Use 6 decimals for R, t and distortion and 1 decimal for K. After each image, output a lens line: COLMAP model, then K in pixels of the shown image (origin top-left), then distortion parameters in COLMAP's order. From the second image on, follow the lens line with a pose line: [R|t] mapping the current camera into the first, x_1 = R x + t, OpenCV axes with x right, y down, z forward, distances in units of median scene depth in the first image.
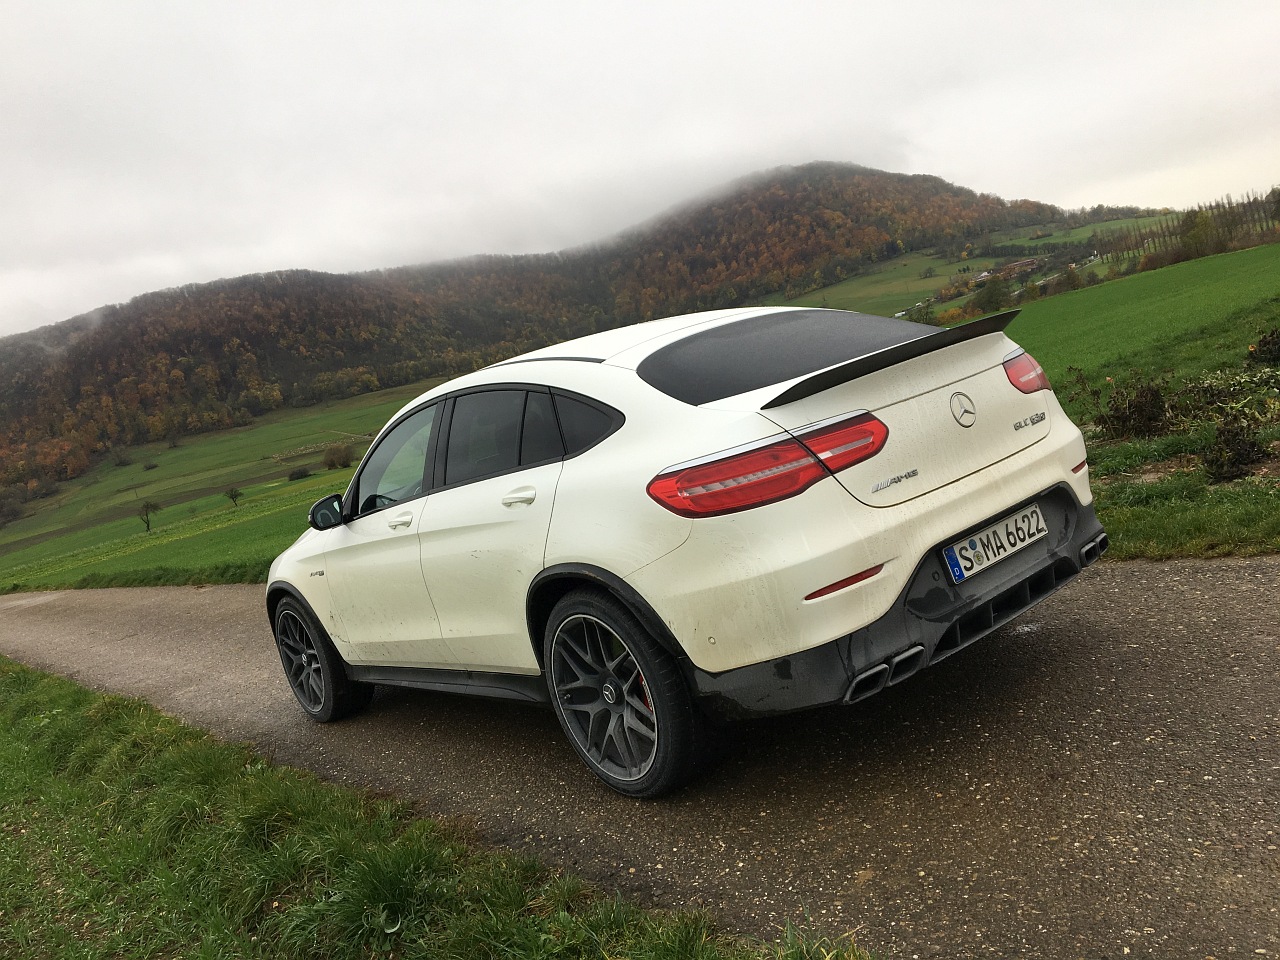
lens RADIAL K [[1066.6, 0, 633.5], [0, 1066.6, 466.4], [0, 0, 1]] dist [0.088502, -0.126525]
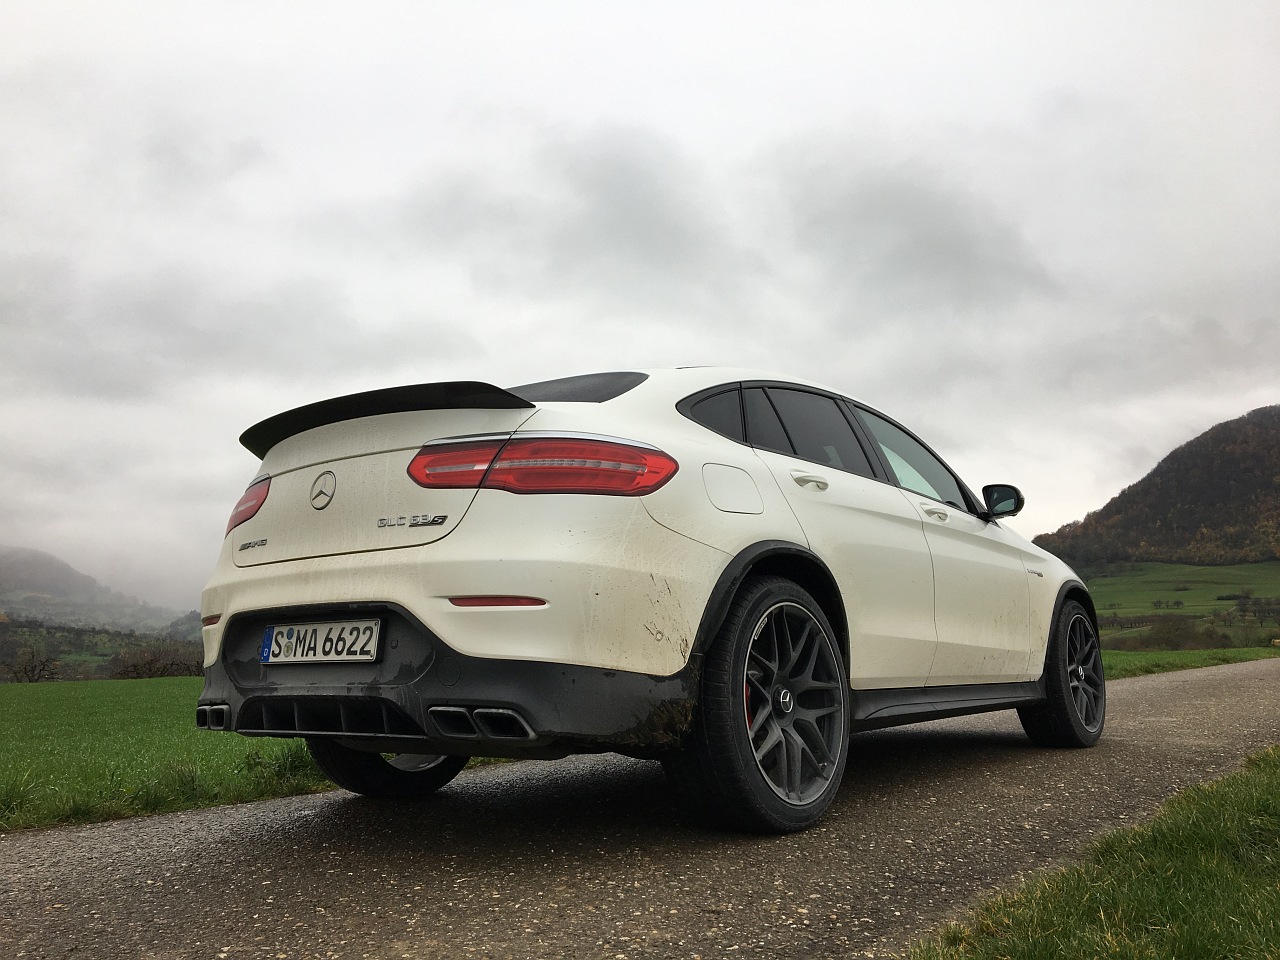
lens RADIAL K [[1062.2, 0, 636.9], [0, 1062.2, 459.2], [0, 0, 1]] dist [0.079650, -0.115279]
pose [[0.245558, 0.092888, -0.964921, 1.225672], [-0.119361, 0.990721, 0.064996, -0.167032], [0.962005, 0.099214, 0.254366, 1.000464]]
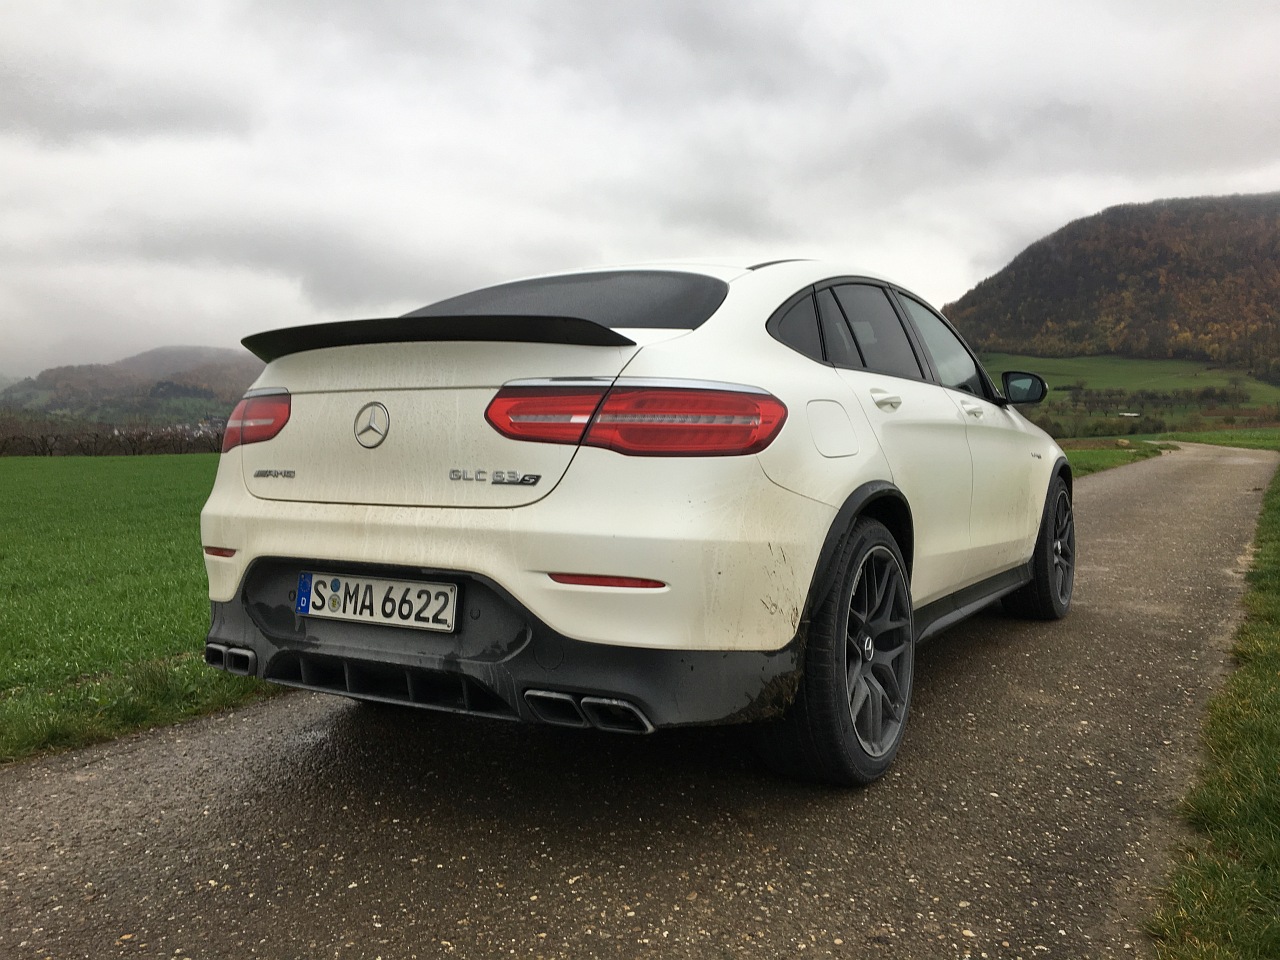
lens RADIAL K [[1067.0, 0, 638.6], [0, 1067.0, 463.2], [0, 0, 1]] dist [0.089165, -0.133354]
pose [[0.354832, 0.294083, -0.887474, 1.054973], [-0.165644, 0.953998, 0.249899, -0.248494], [0.920139, 0.058333, 0.387222, 0.858282]]
